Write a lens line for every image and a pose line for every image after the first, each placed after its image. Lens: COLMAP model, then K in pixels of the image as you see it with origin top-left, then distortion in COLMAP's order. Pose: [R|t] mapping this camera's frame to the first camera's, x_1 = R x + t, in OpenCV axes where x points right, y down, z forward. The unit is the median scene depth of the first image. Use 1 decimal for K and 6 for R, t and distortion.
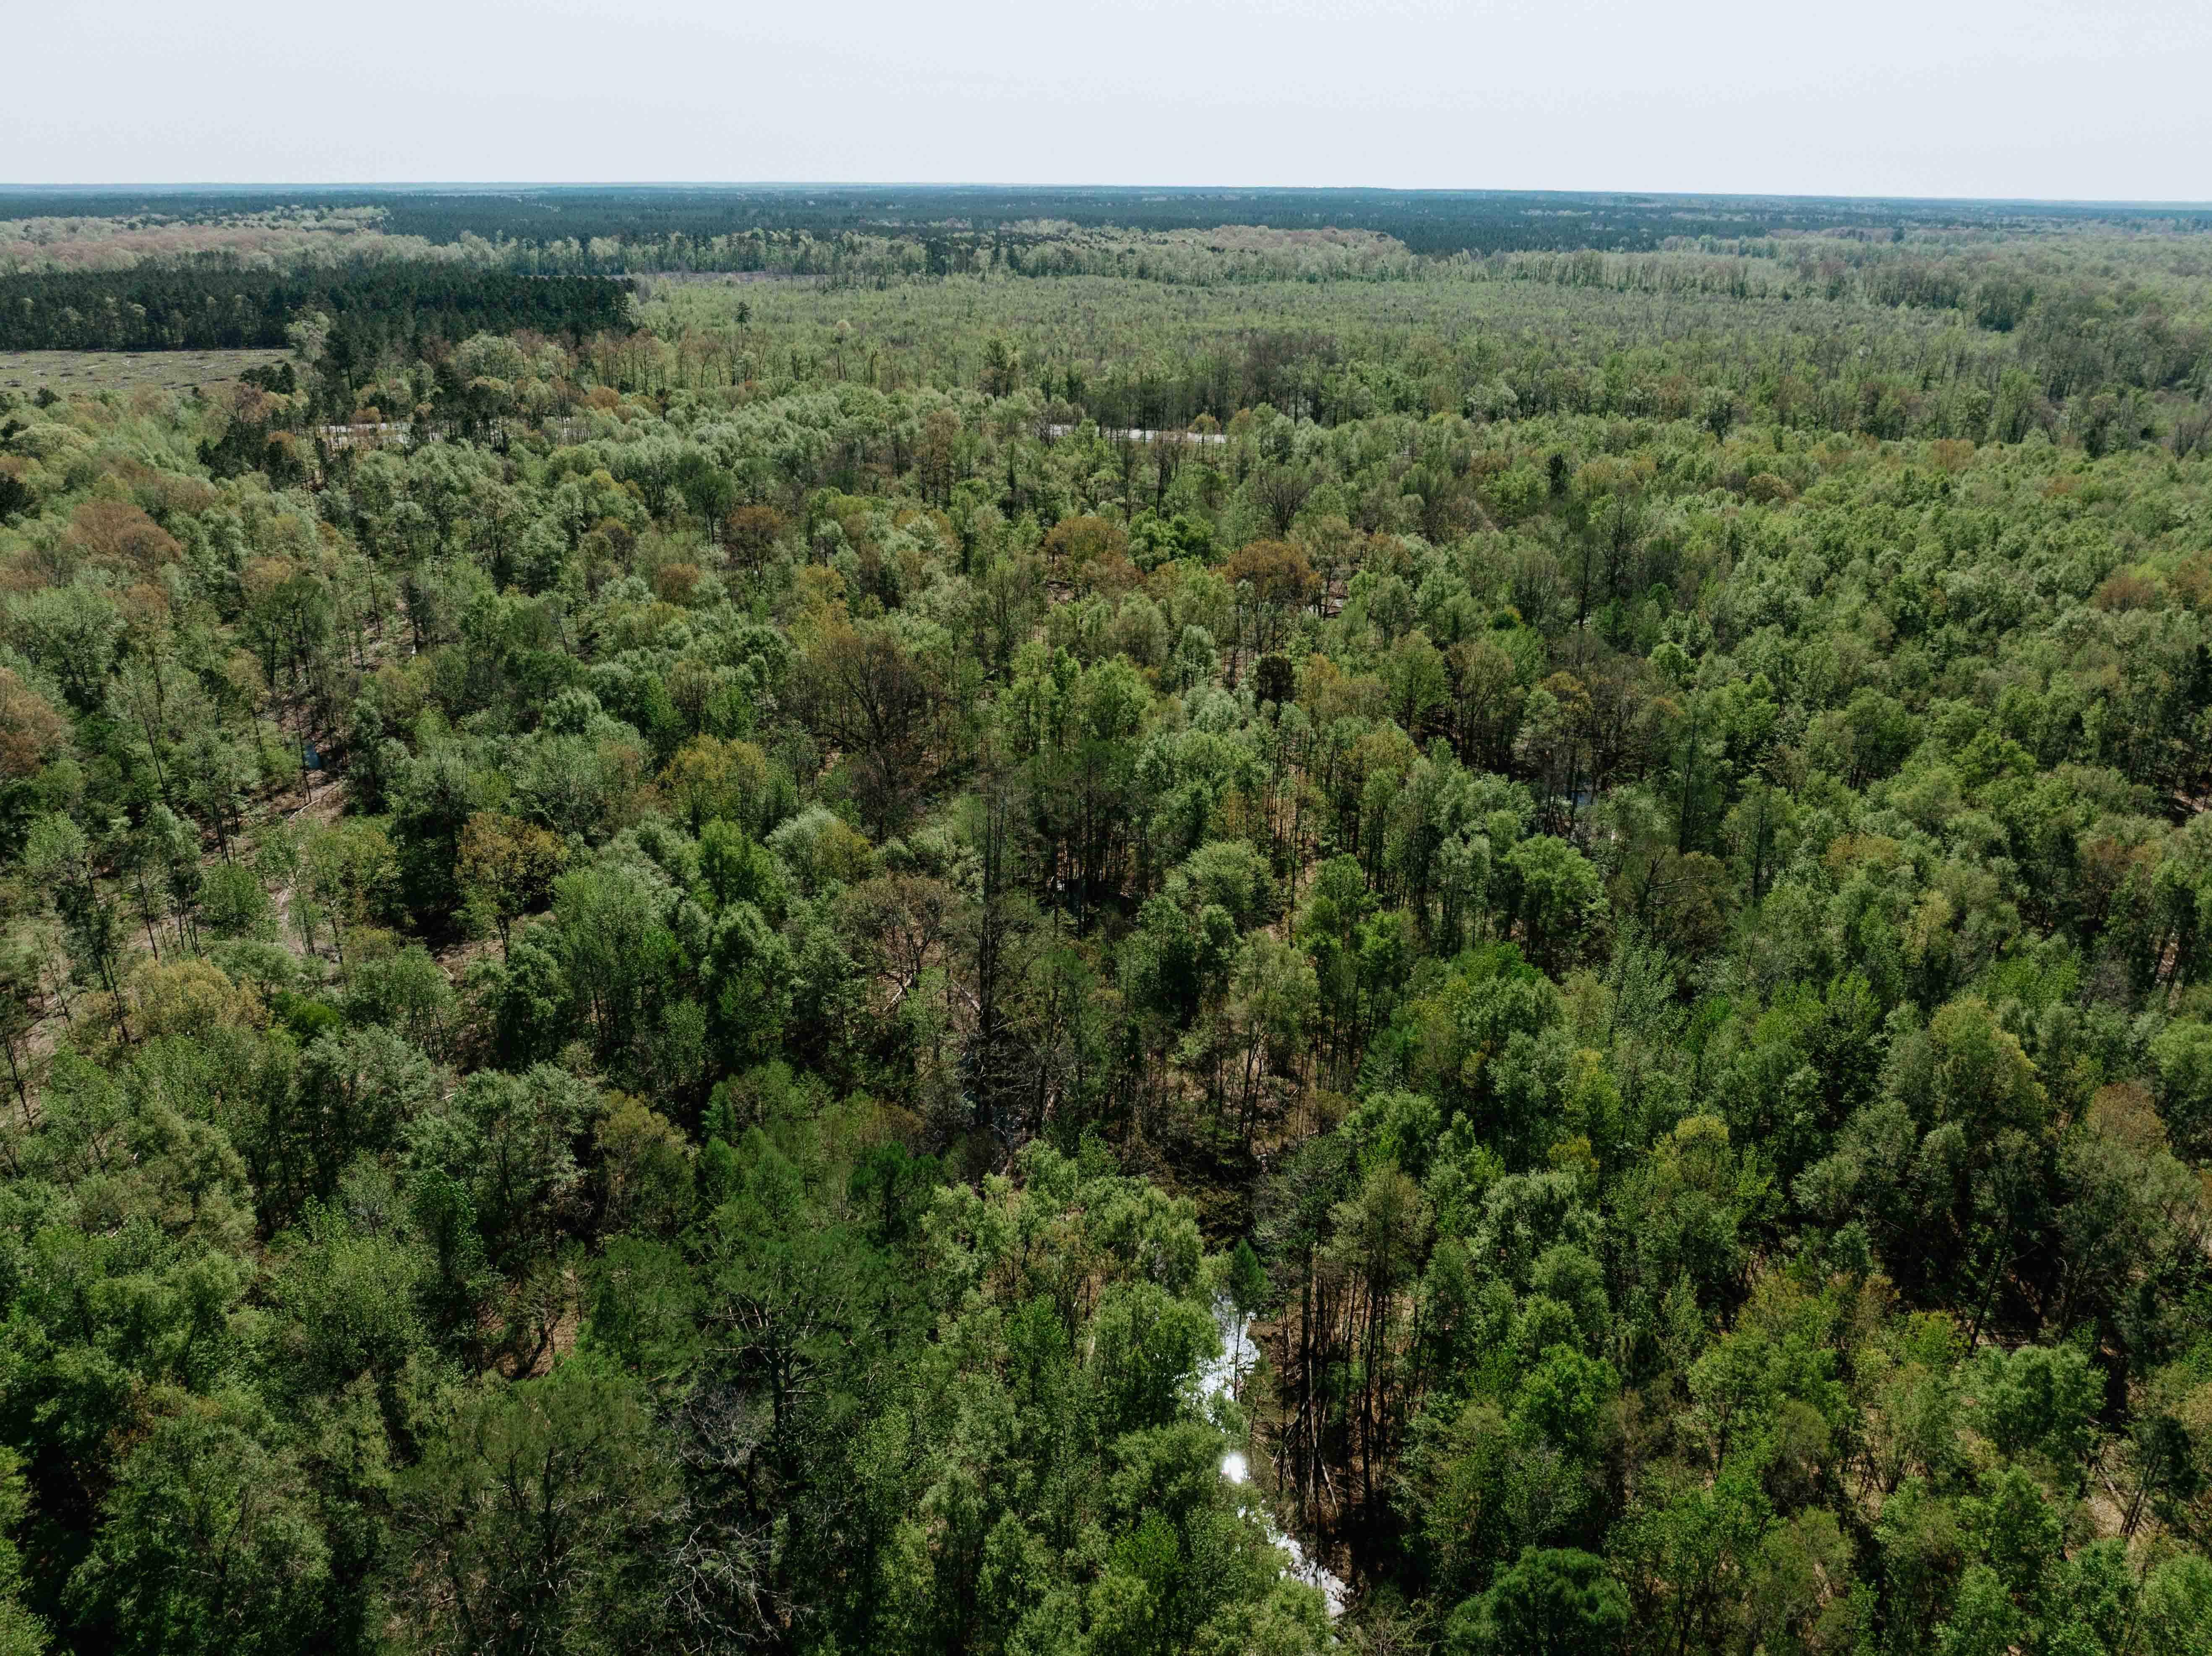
lens RADIAL K [[1556.3, 0, 1102.3], [0, 1556.3, 827.9], [0, 0, 1]] dist [-0.047966, 0.016582]
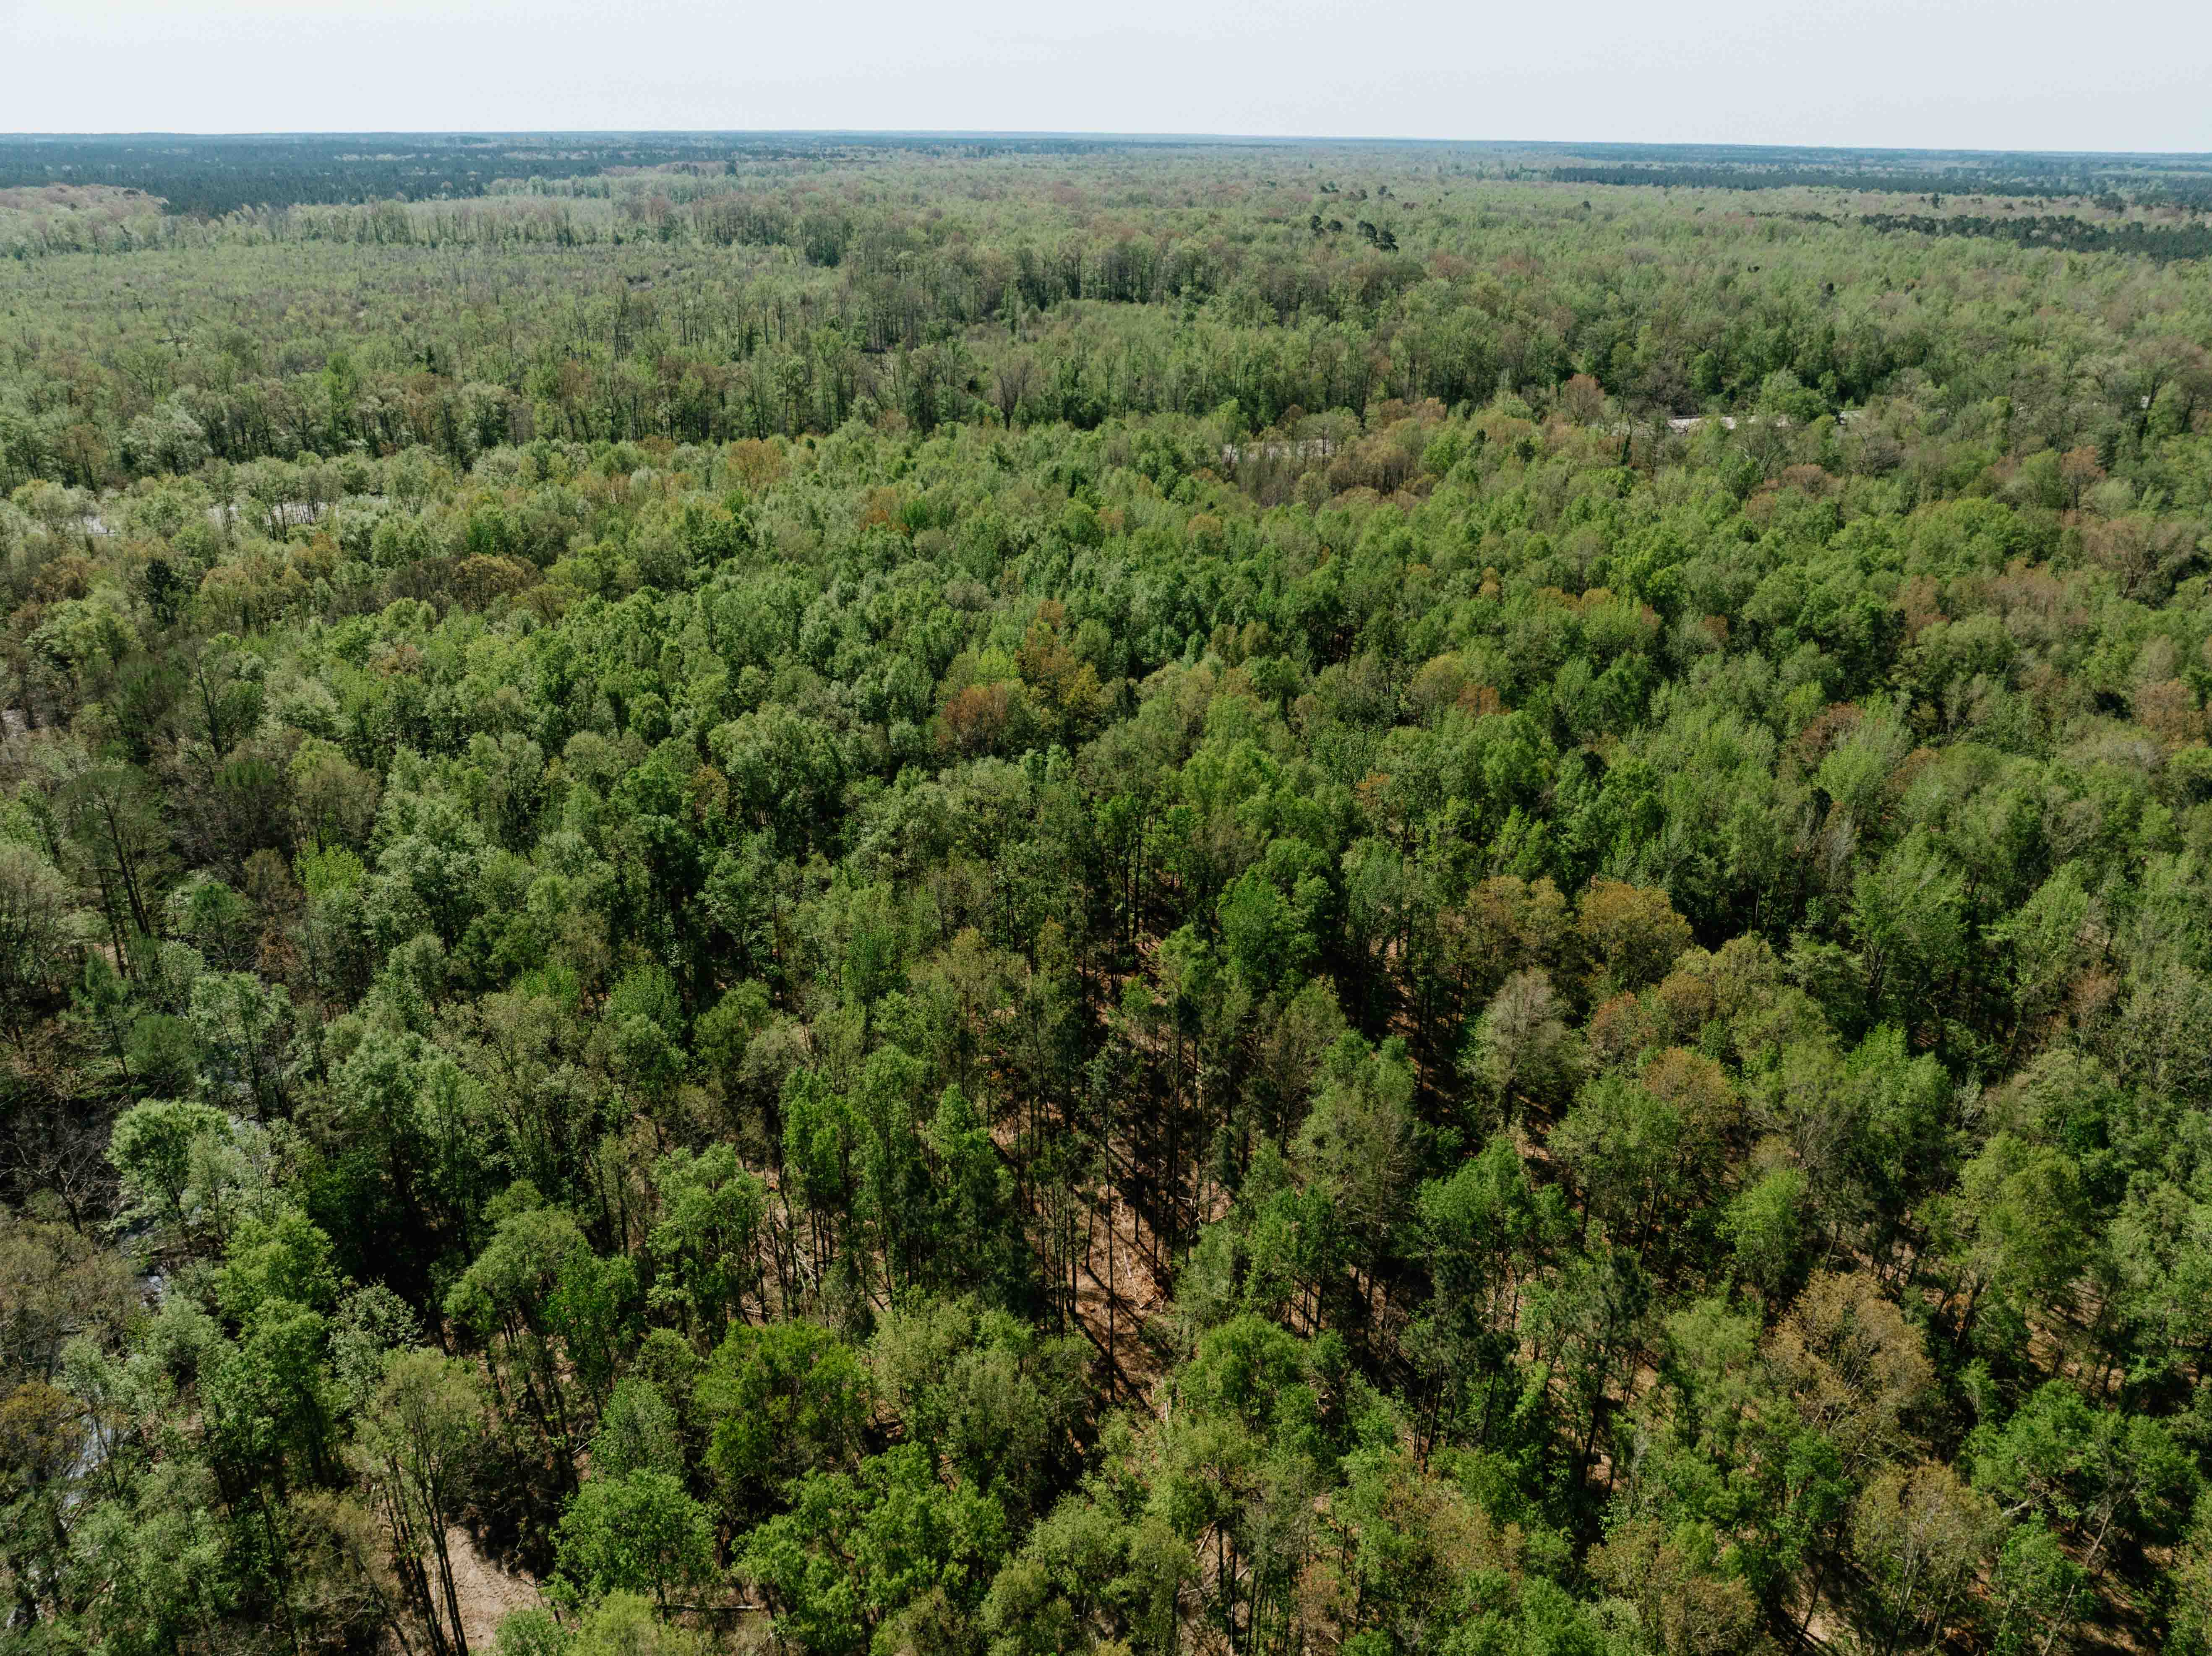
lens RADIAL K [[1556.3, 0, 1117.8], [0, 1556.3, 811.4], [0, 0, 1]] dist [-0.047966, 0.016582]
pose [[0.784535, -0.249095, 0.567852, 0.072666], [0.234626, 0.966929, 0.099999, -0.037659], [-0.573982, 0.054780, 0.817034, 0.092080]]
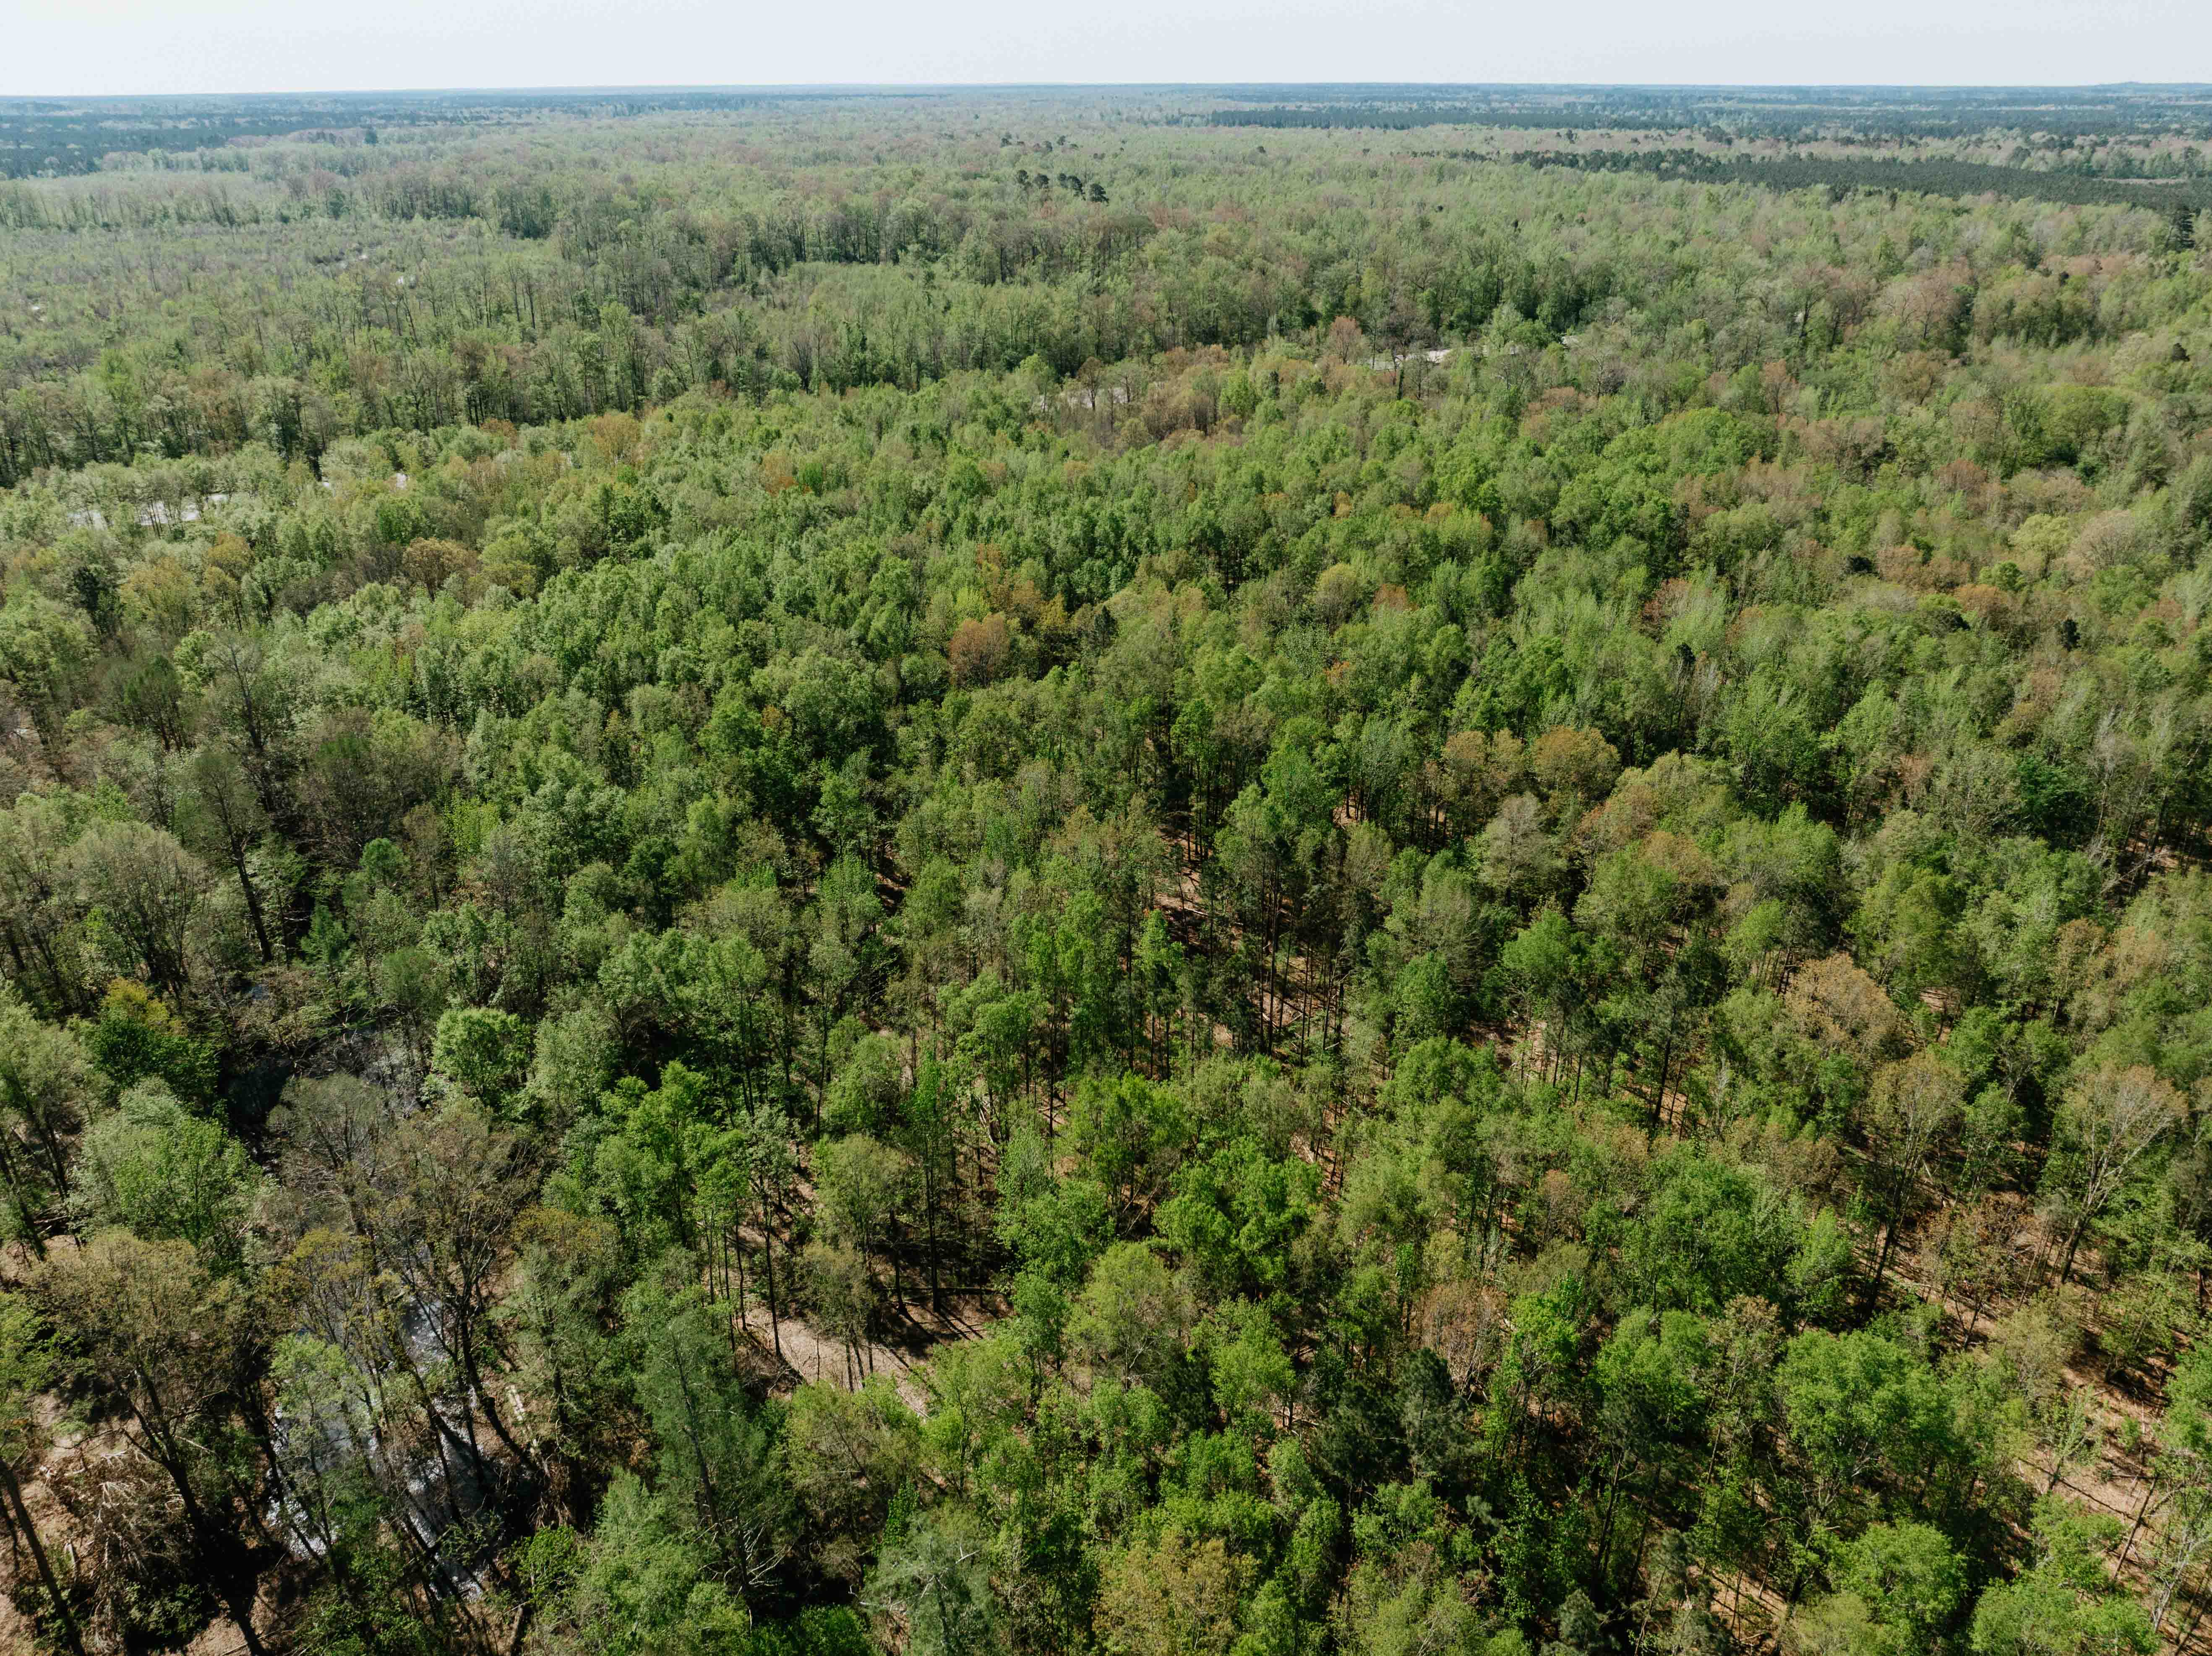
lens RADIAL K [[1556.3, 0, 1119.2], [0, 1556.3, 822.1], [0, 0, 1]] dist [-0.047966, 0.016582]
pose [[0.637228, -0.341704, 0.690781, 0.033235], [0.302630, 0.935281, 0.183481, -0.043503], [-0.708770, 0.092132, 0.699397, 0.093530]]
